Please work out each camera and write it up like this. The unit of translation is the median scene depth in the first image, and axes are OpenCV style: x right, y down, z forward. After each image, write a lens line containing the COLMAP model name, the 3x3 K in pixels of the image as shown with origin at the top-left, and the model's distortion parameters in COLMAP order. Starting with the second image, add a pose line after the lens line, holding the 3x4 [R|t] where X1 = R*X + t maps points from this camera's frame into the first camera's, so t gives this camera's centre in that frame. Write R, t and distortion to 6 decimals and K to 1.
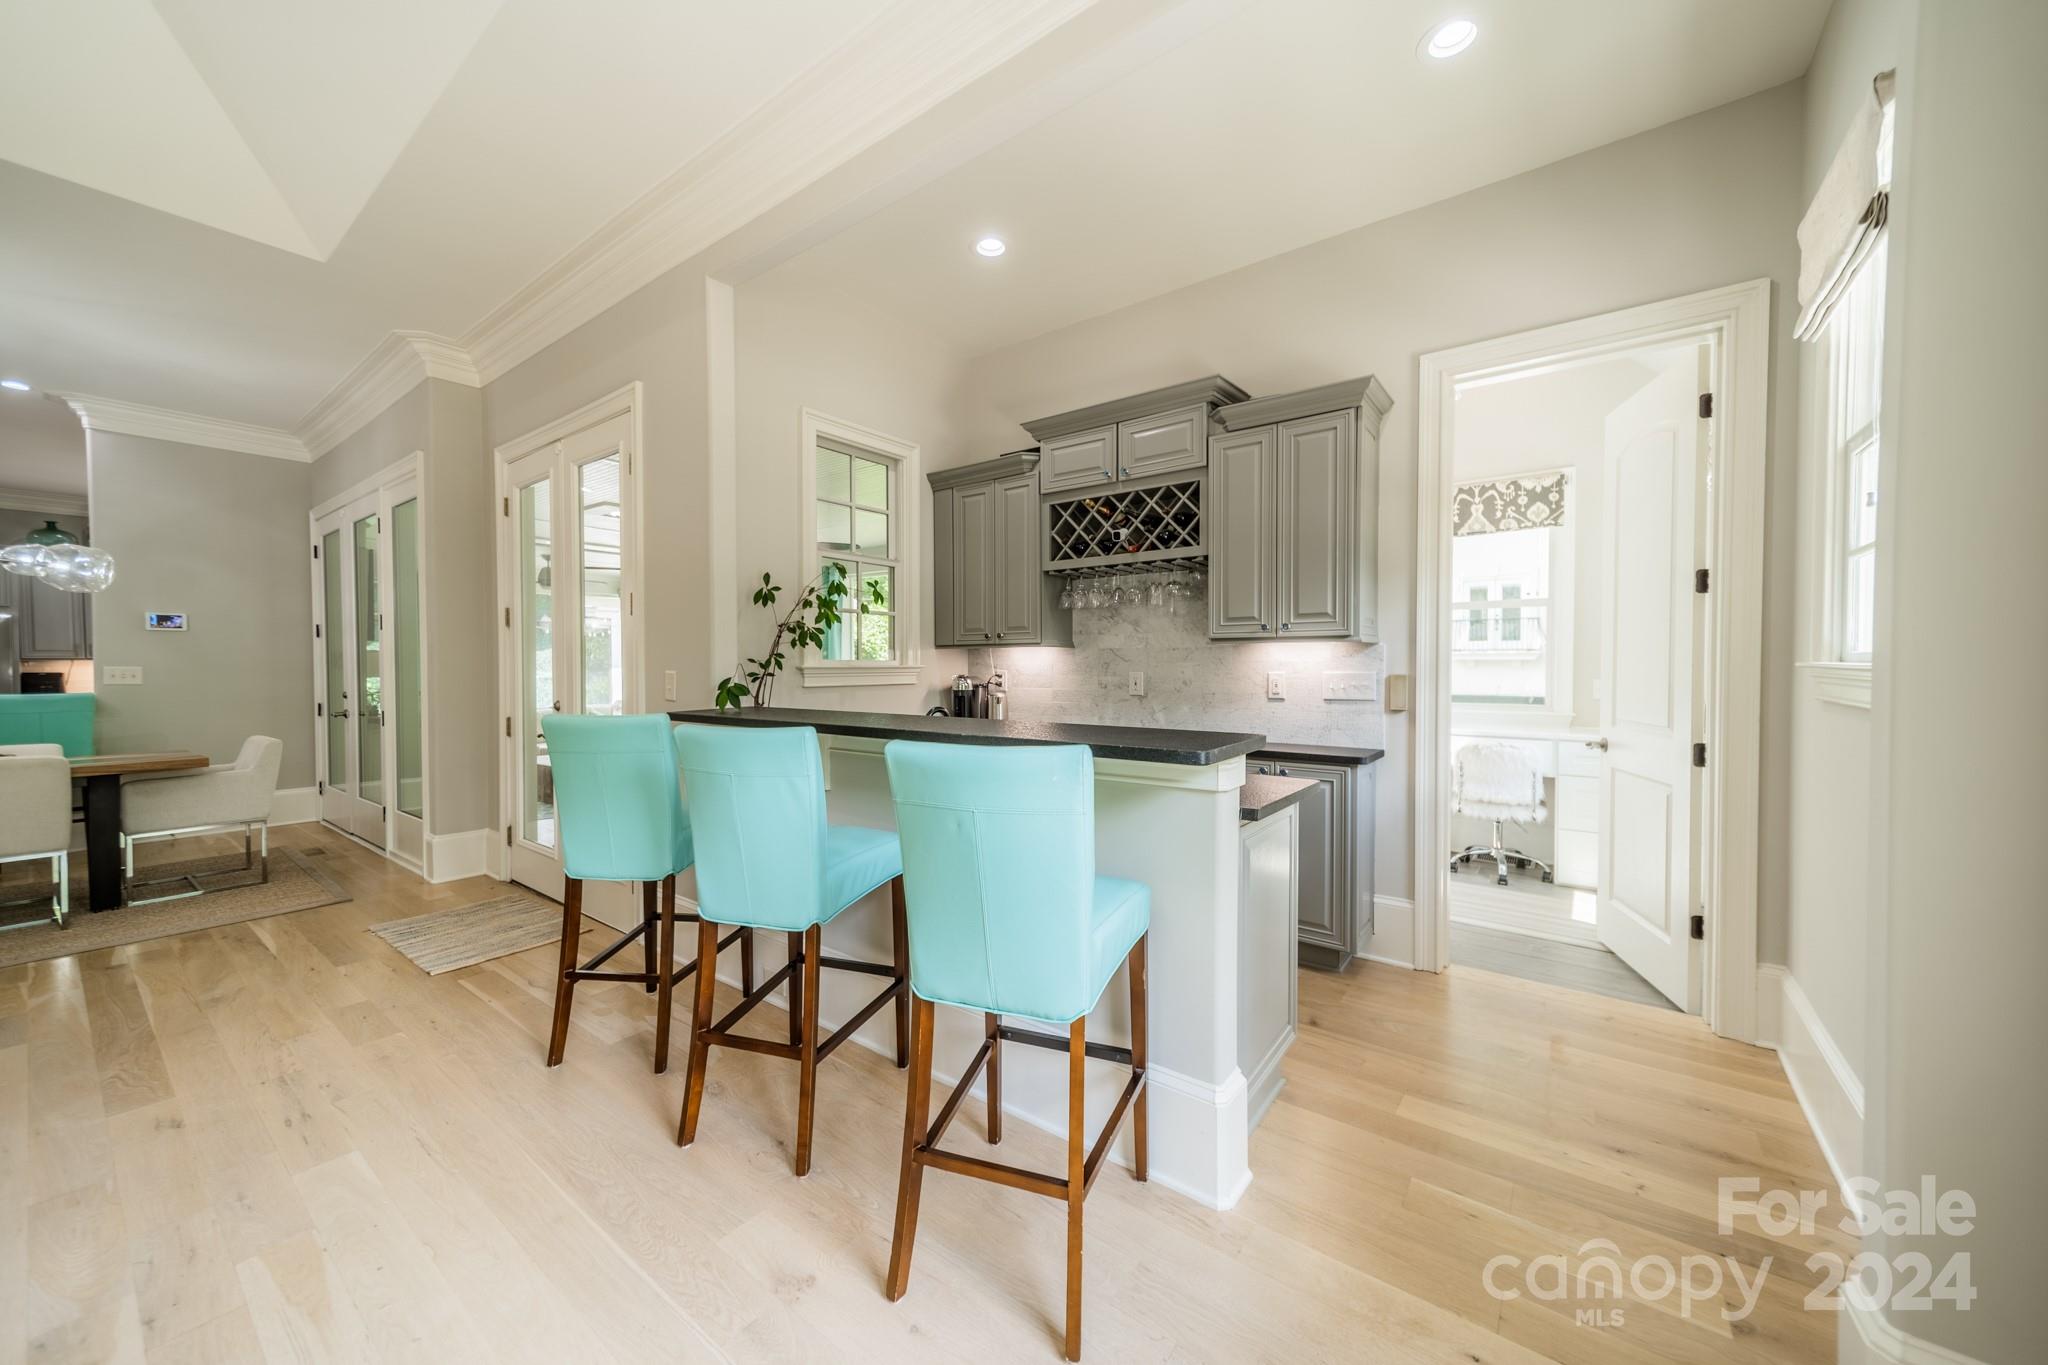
lens RADIAL K [[736.1, 0, 1028.3], [0, 736.1, 680.0], [0, 0, 1]] dist [0.006926, 0.000011]
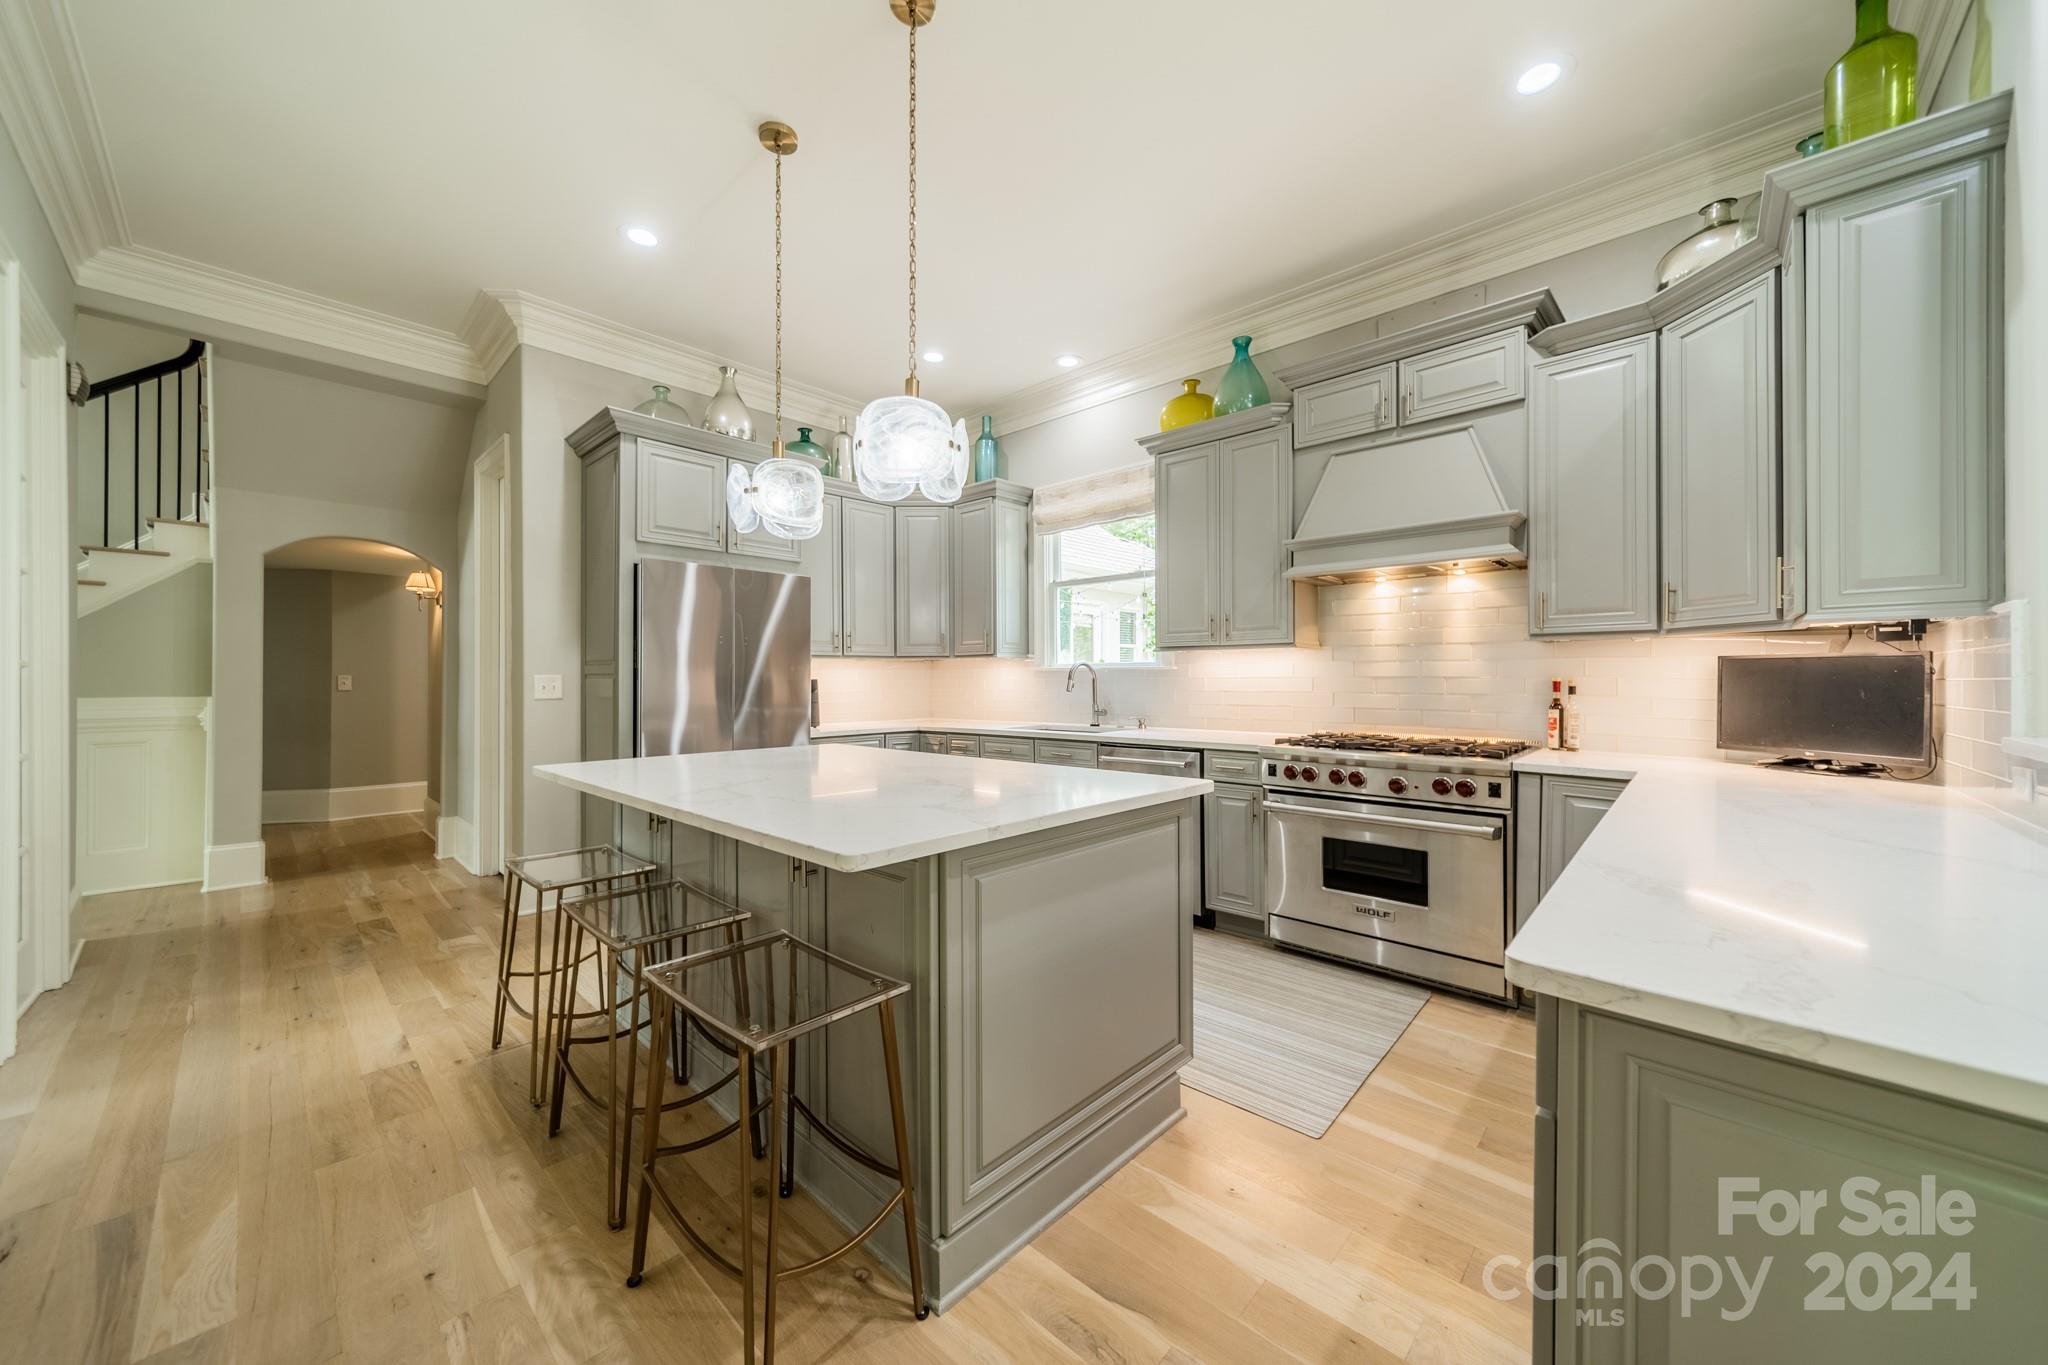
lens RADIAL K [[736.1, 0, 1022.1], [0, 736.1, 675.5], [0, 0, 1]] dist [0.006926, 0.000011]
pose [[0.993729, -0.000733, -0.111811, -1.984939], [-0.002077, 0.999685, -0.025012, 0.002332], [0.111794, 0.025087, 0.993415, 0.798421]]
